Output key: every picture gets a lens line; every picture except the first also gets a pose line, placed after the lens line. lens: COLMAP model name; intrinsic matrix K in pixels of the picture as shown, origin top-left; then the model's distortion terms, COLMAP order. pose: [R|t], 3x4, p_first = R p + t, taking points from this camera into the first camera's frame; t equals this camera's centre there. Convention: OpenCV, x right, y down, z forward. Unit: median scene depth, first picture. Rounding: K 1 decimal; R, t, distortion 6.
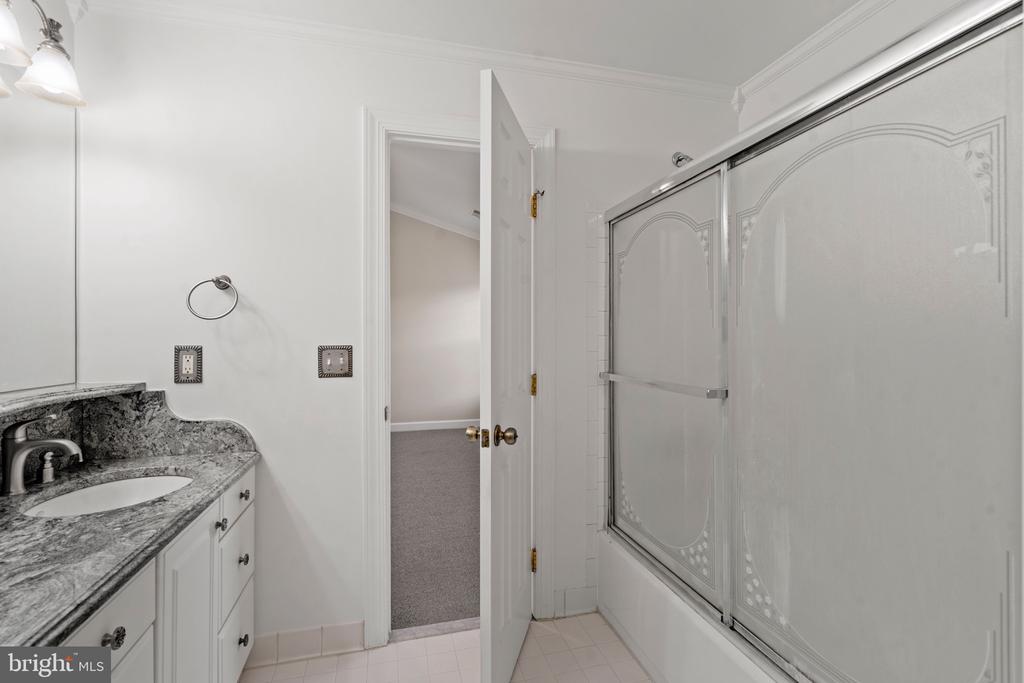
lens RADIAL K [[461.6, 0, 511.0], [0, 461.6, 338.8], [0, 0, 1]] dist [0.001795, 0.000614]
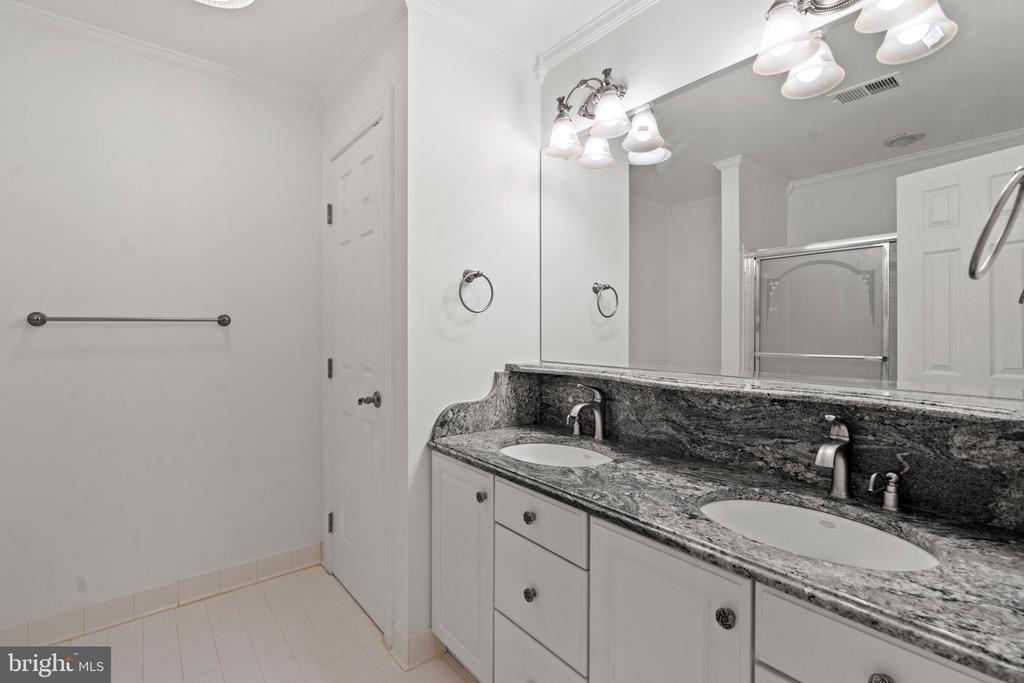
lens RADIAL K [[461.6, 0, 512.2], [0, 461.6, 337.3], [0, 0, 1]] dist [0.001795, 0.000614]
pose [[-0.915156, 0.001787, -0.403095, -0.122496], [-0.000841, 0.999980, 0.006343, 0.016137], [0.403098, 0.006144, -0.915136, 1.804018]]
